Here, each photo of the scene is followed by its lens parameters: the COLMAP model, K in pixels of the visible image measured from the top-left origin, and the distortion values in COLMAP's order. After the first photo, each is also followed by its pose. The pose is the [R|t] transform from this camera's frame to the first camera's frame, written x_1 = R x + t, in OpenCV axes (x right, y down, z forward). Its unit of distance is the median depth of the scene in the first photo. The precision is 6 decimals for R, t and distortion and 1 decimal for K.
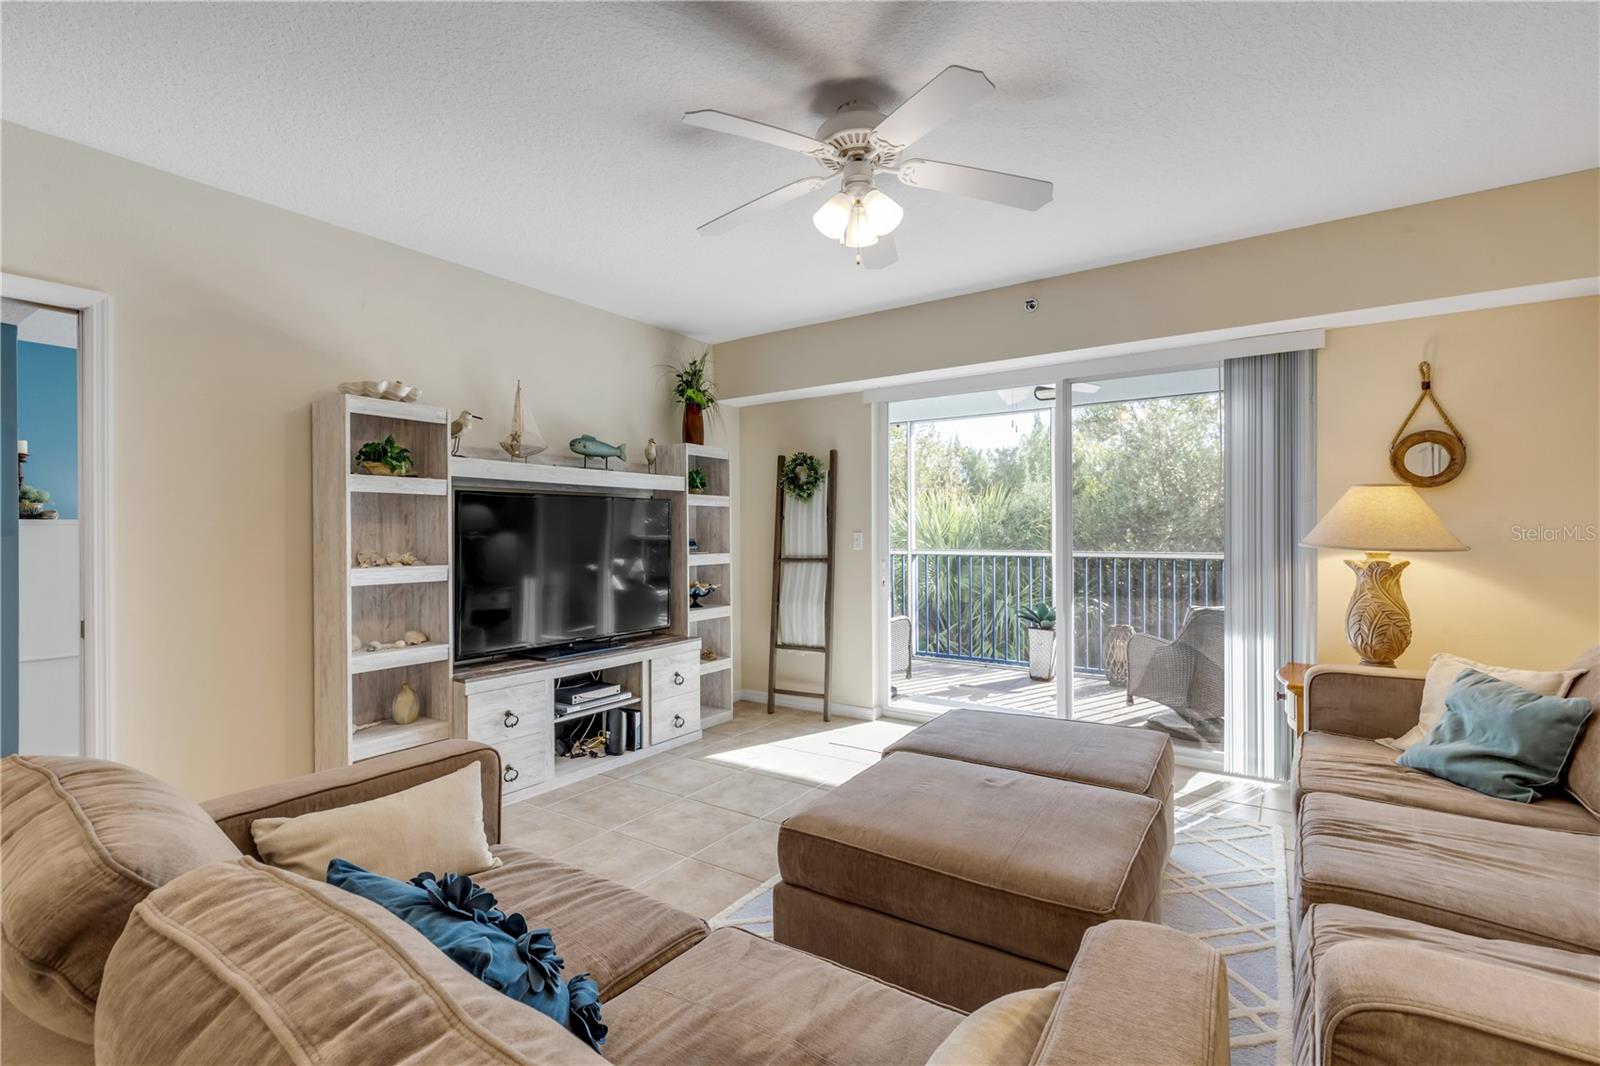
lens RADIAL K [[715.5, 0, 795.1], [0, 715.5, 534.5], [0, 0, 1]] dist [0.005211, -0.001808]
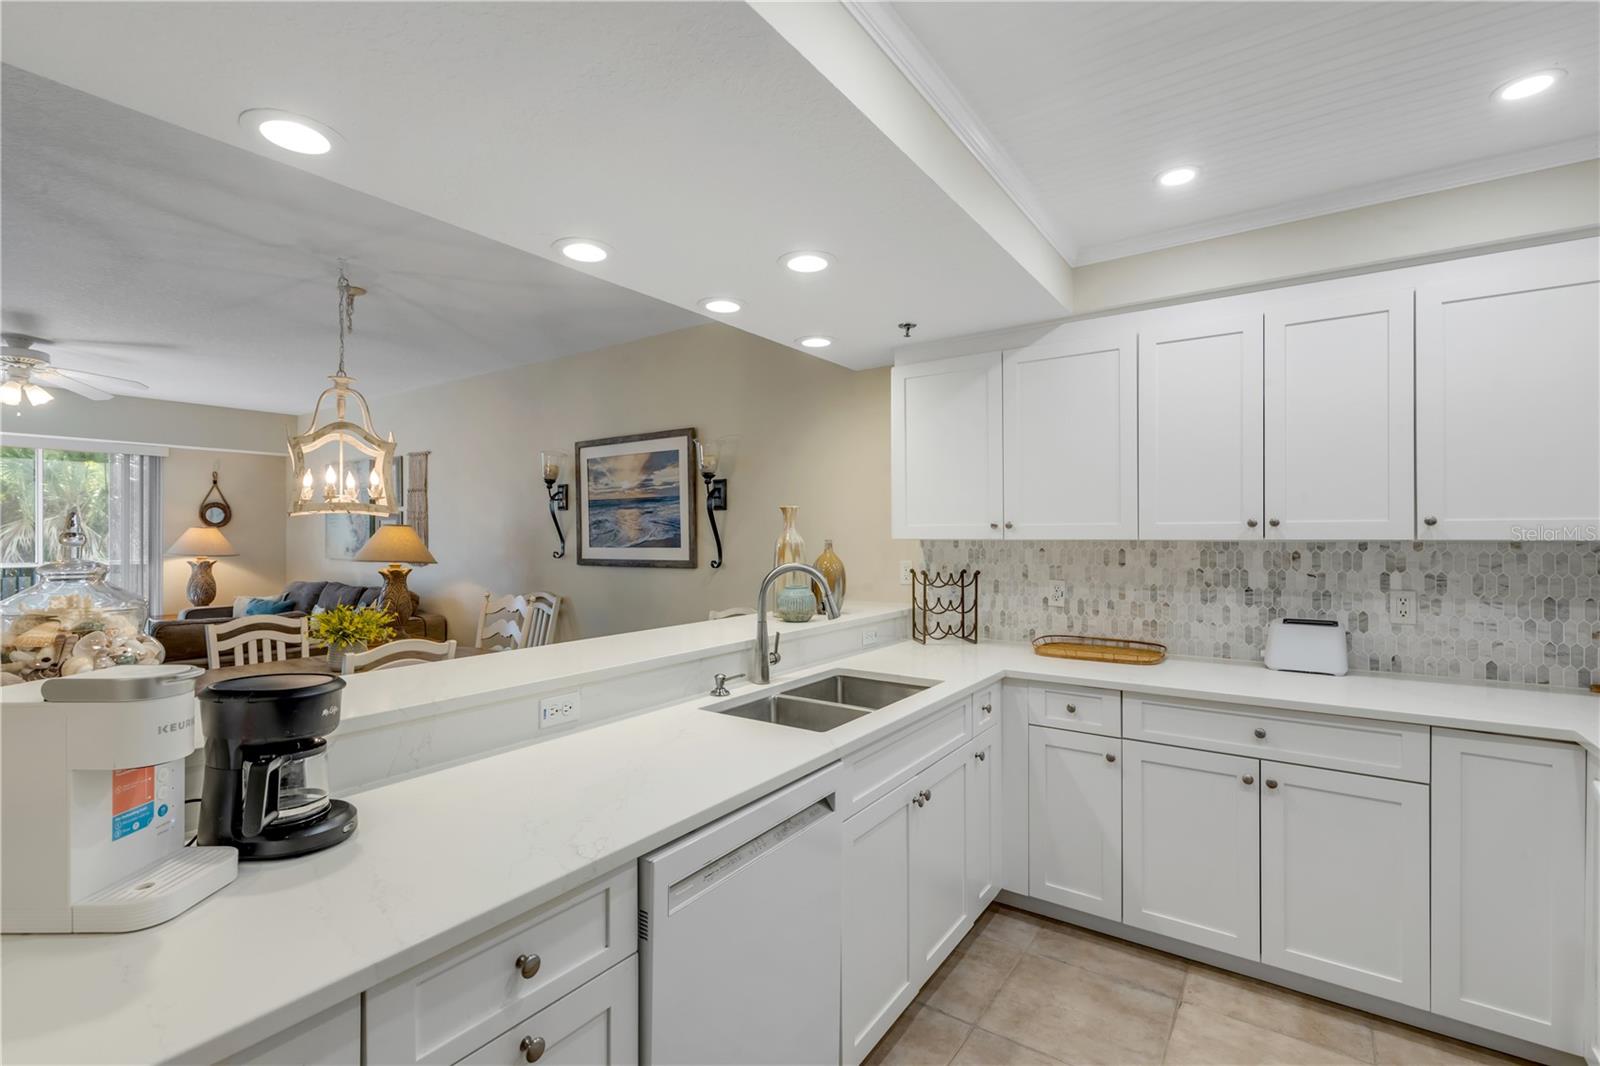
lens RADIAL K [[715.5, 0, 798.8], [0, 715.5, 532.9], [0, 0, 1]] dist [0.005211, -0.001808]
pose [[0.004532, 0.005471, 0.999975, -1.065293], [0.005734, 0.999968, -0.005497, -0.021517], [-0.999973, 0.005759, 0.004501, -0.654133]]
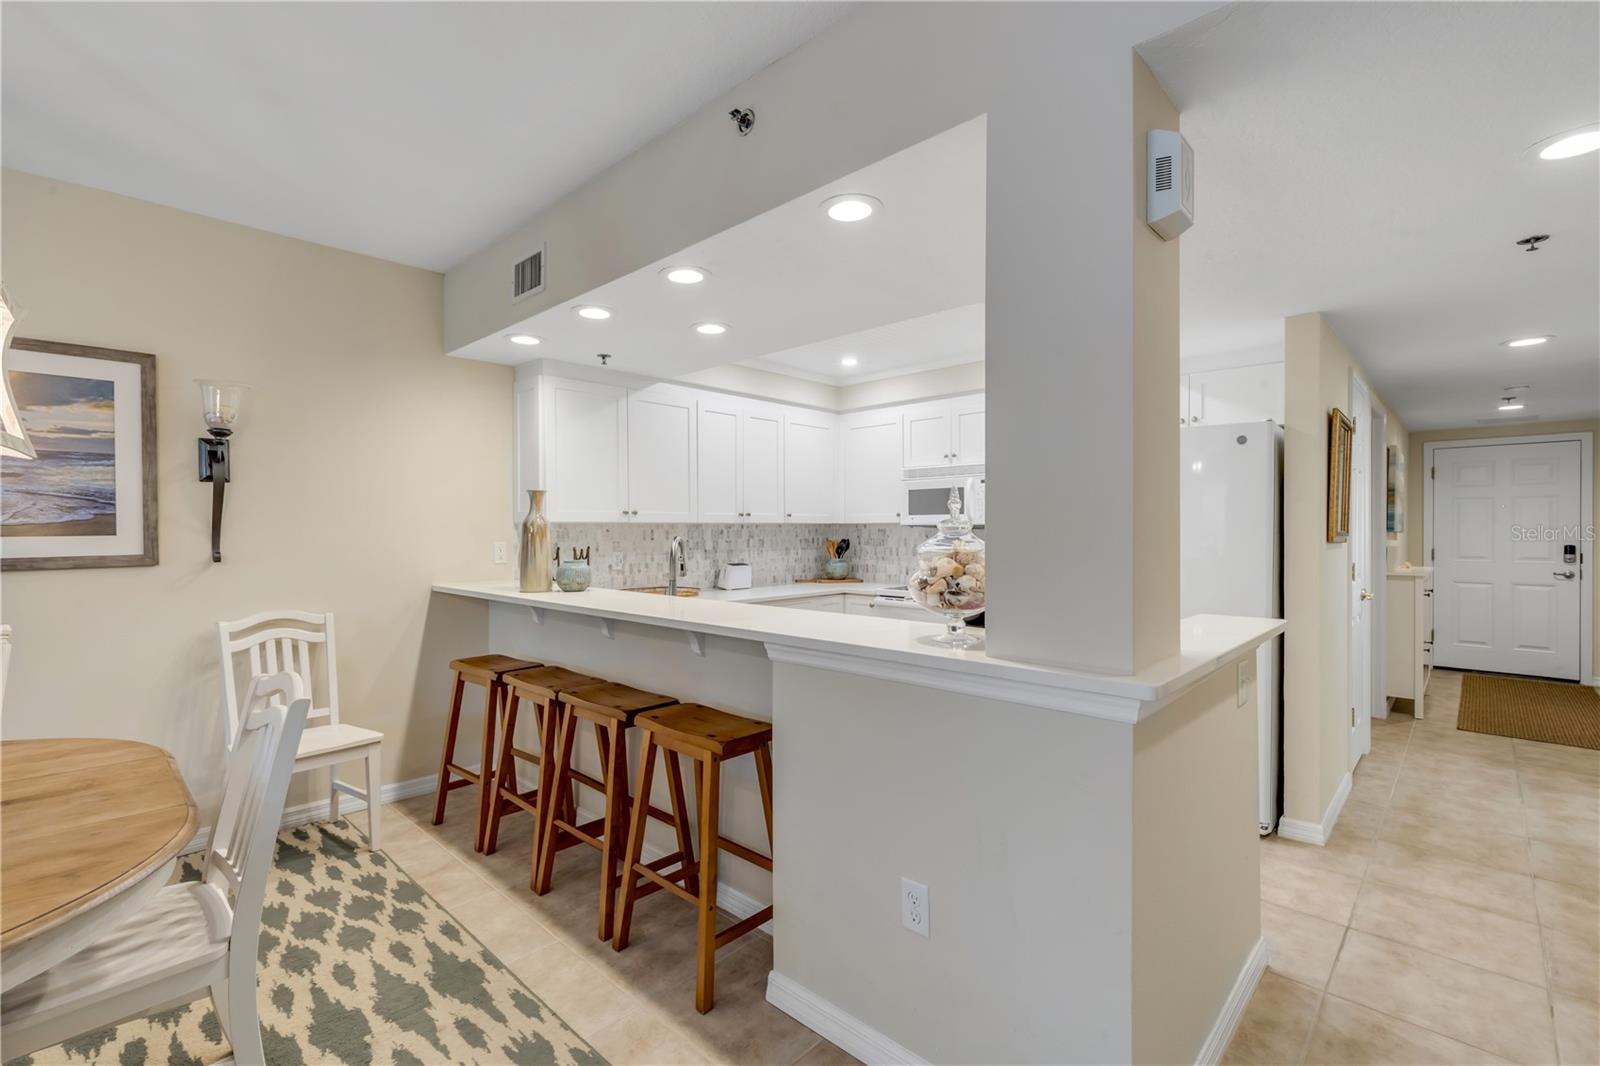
lens RADIAL K [[715.5, 0, 798.9], [0, 715.5, 532.1], [0, 0, 1]] dist [0.005211, -0.001808]
pose [[-0.987732, 0.005465, 0.156065, -0.745574], [0.006823, 0.999943, 0.008171, -0.010351], [-0.156011, 0.009136, -0.987713, 0.106759]]
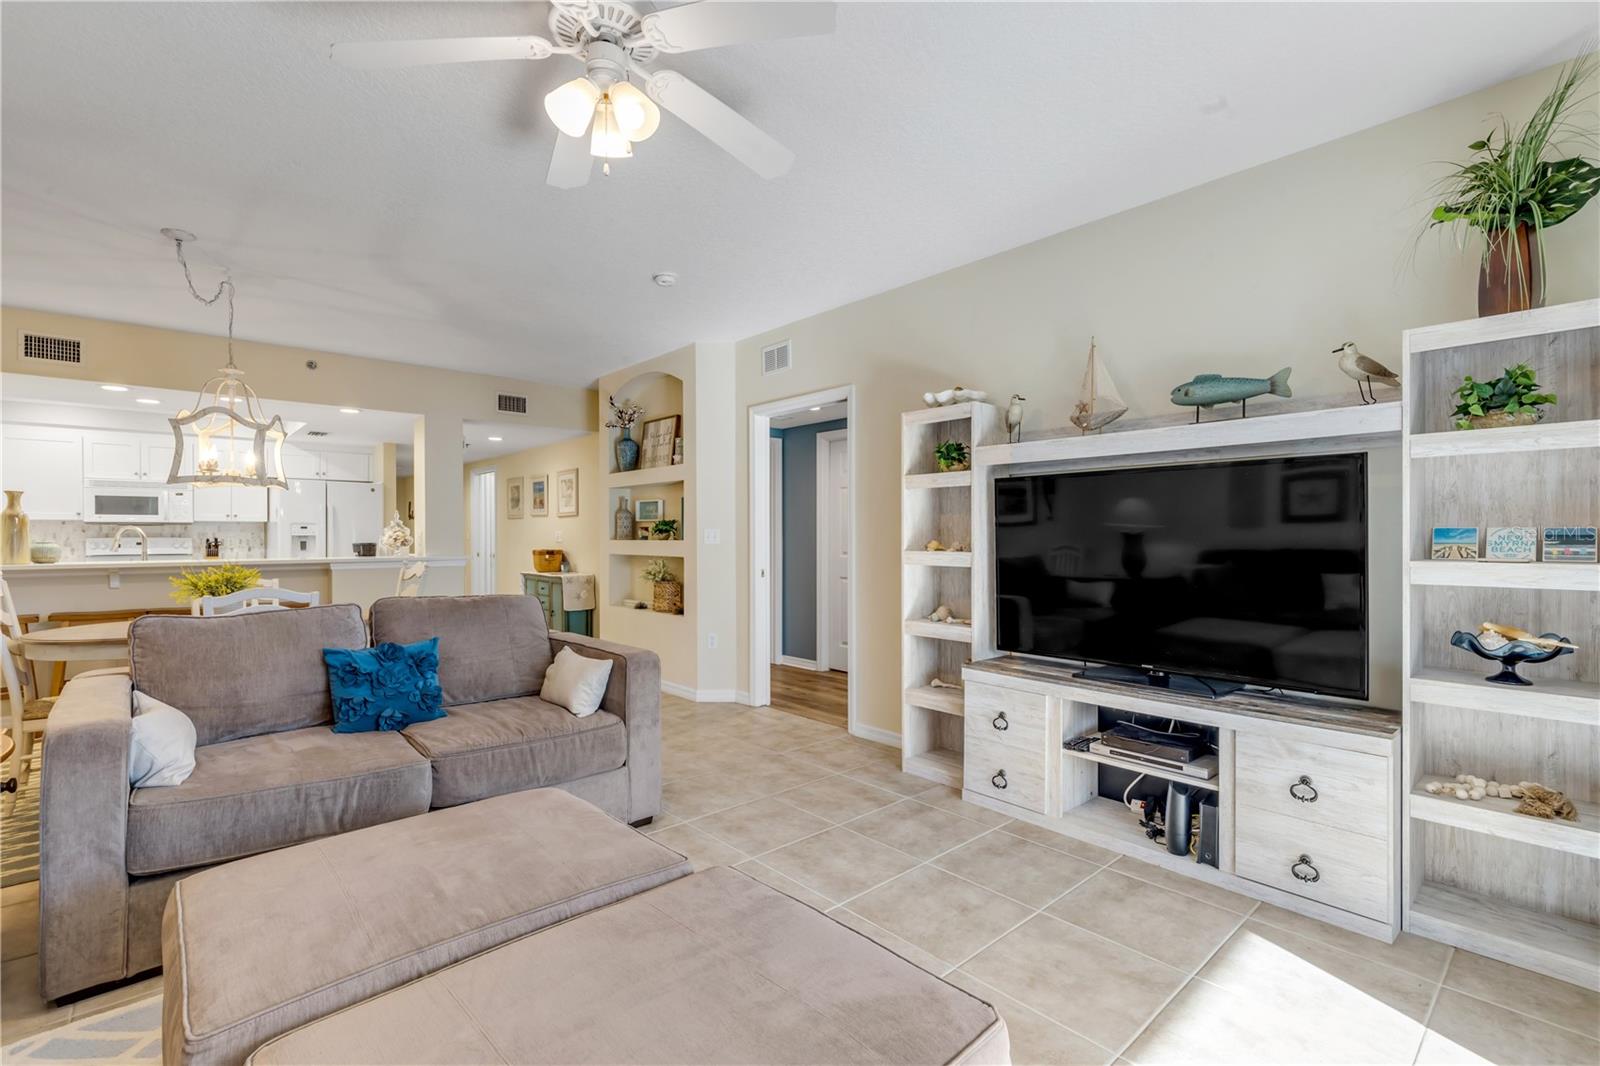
lens RADIAL K [[715.5, 0, 798.7], [0, 715.5, 537.2], [0, 0, 1]] dist [0.005211, -0.001808]
pose [[-0.232193, 0.008872, -0.972629, 0.467884], [0.000093, 0.999959, 0.009100, 0.008988], [0.972670, 0.002023, -0.232184, 0.797339]]
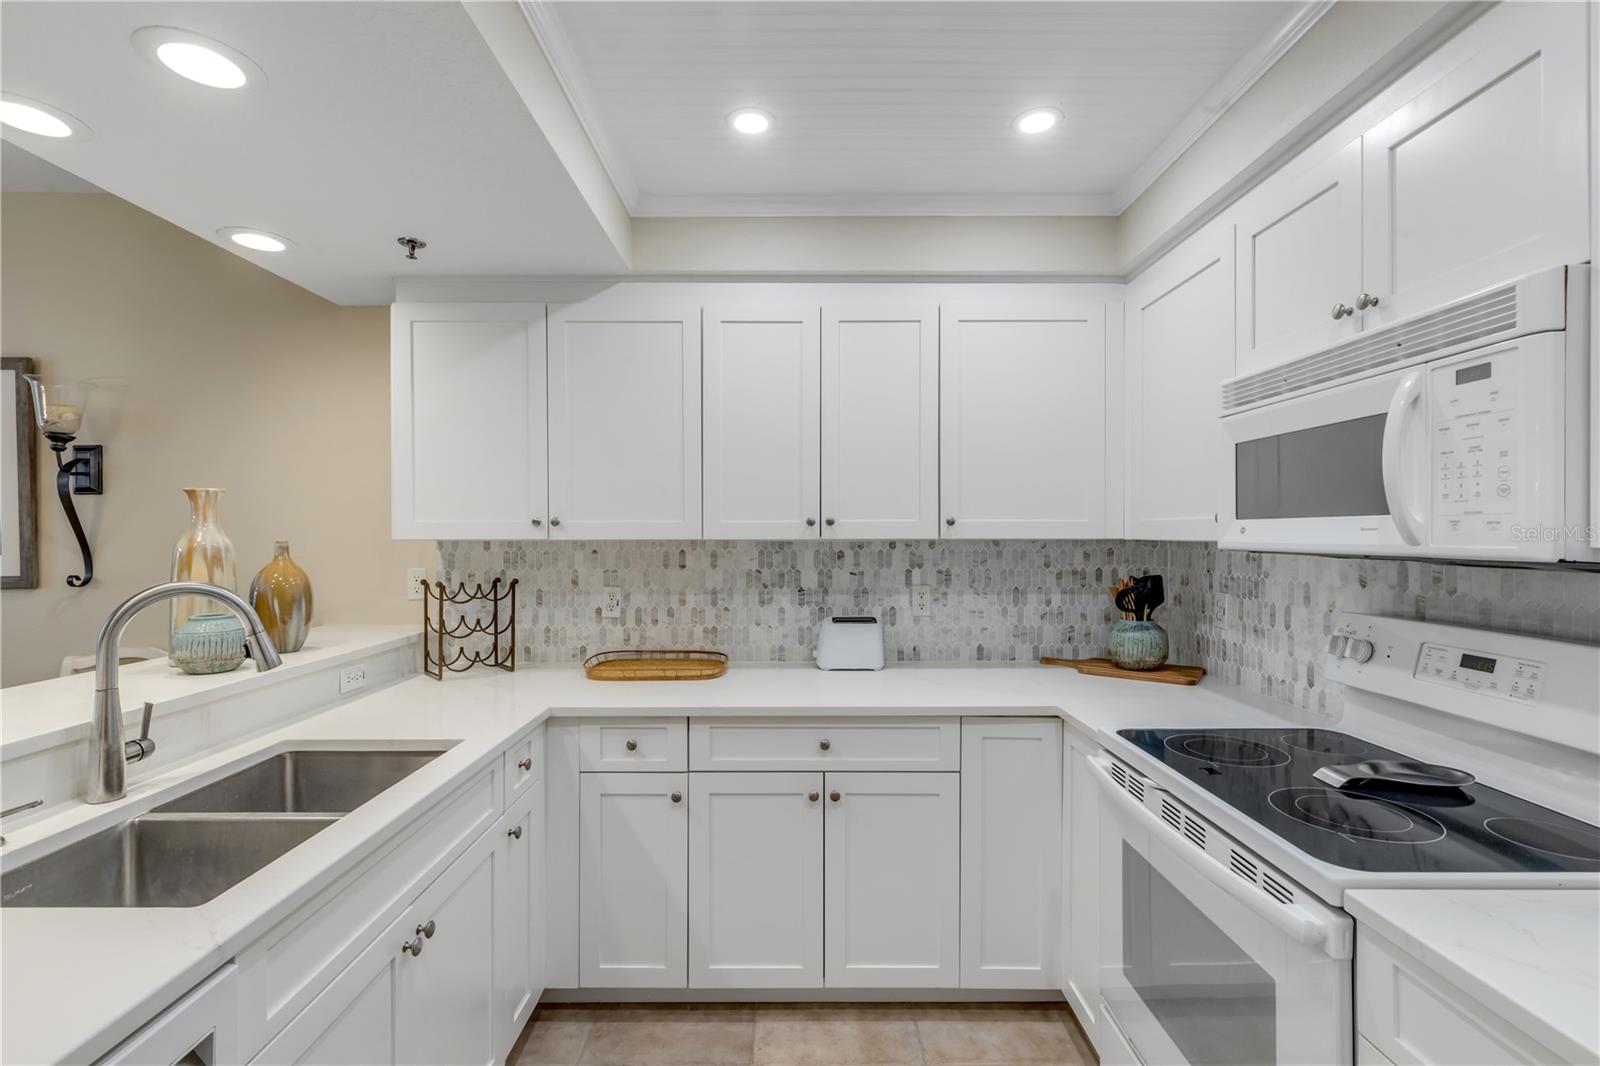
lens RADIAL K [[715.5, 0, 794.7], [0, 715.5, 534.9], [0, 0, 1]] dist [0.005211, -0.001808]
pose [[-0.568845, 0.001189, 0.822444, -0.932352], [0.005697, 0.999981, 0.002495, -0.021808], [-0.822425, 0.006105, -0.568841, -0.691872]]
